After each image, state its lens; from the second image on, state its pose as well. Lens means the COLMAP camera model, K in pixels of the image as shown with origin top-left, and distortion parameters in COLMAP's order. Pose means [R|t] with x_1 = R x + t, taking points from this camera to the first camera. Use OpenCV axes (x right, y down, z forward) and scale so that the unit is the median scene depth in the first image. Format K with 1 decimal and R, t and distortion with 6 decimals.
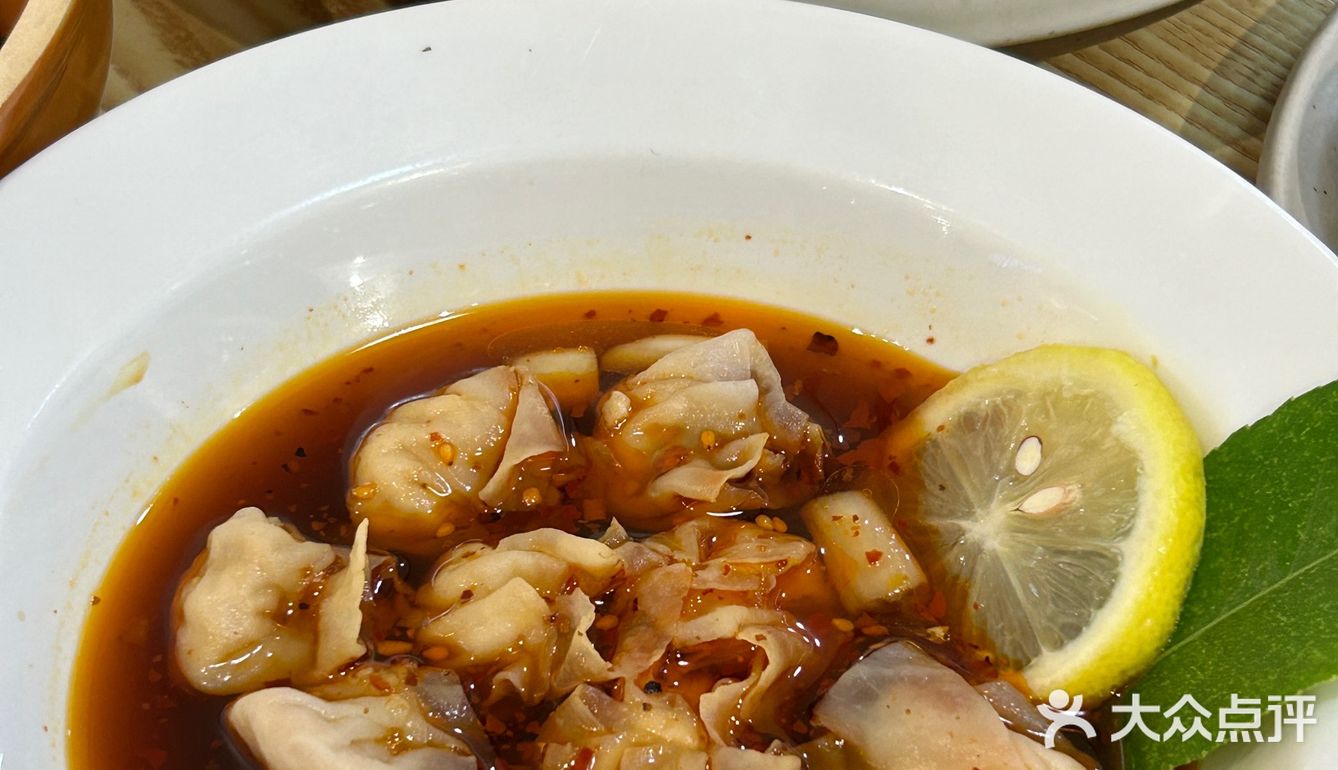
lens RADIAL K [[2658.8, 0, 669.0], [0, 2658.8, 385.0], [0, 0, 1]] dist [0.078491, 0.213430]
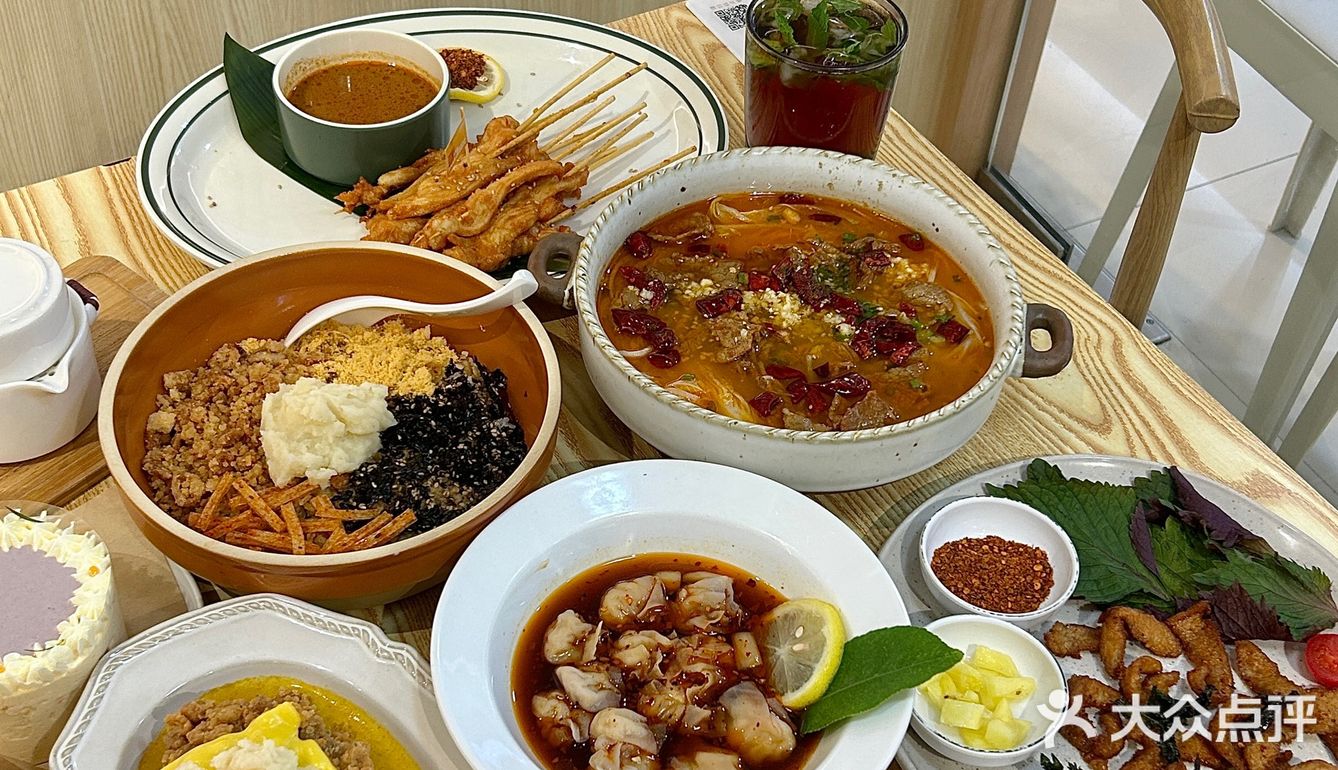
lens RADIAL K [[1690.7, 0, 669.0], [0, 1690.7, 385.0], [0, 0, 1]] dist [0.199463, -0.852939]
pose [[0.982572, 0.151610, -0.107549, 0.162142], [-0.153160, 0.988182, -0.006257, -0.250394], [0.105329, 0.022620, 0.994180, -1.191627]]
